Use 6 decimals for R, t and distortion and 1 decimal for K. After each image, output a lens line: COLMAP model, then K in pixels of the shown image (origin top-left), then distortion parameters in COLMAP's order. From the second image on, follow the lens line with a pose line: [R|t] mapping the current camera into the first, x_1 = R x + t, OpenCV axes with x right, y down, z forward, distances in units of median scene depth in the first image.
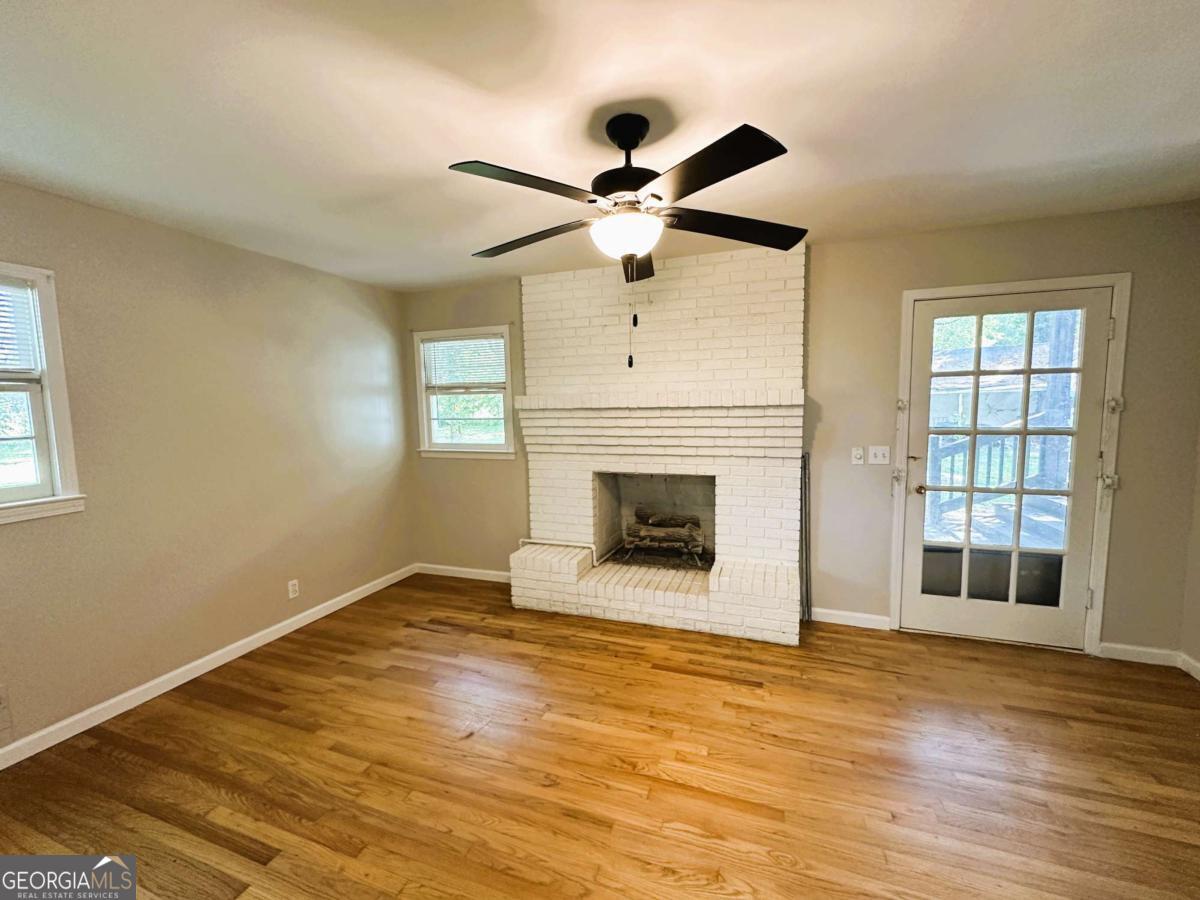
lens RADIAL K [[480.0, 0, 605.4], [0, 480.0, 449.7], [0, 0, 1]] dist [-0.008429, 0.001533]
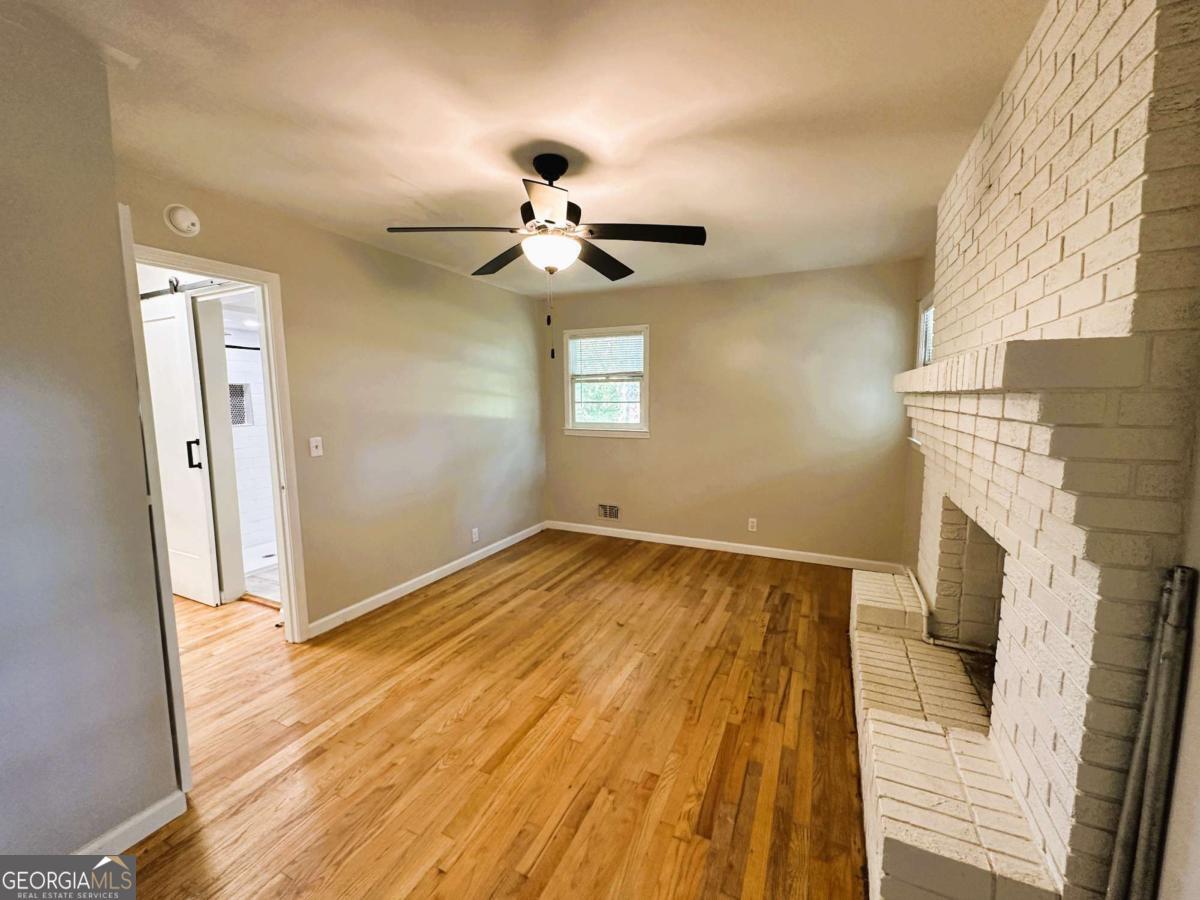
lens RADIAL K [[480.0, 0, 604.1], [0, 480.0, 453.5], [0, 0, 1]] dist [-0.008429, 0.001533]
pose [[-0.090882, 0.140449, -0.985908, 0.763575], [-0.094322, 0.984340, 0.148920, -0.077030], [0.991385, 0.106527, -0.076211, 0.737858]]
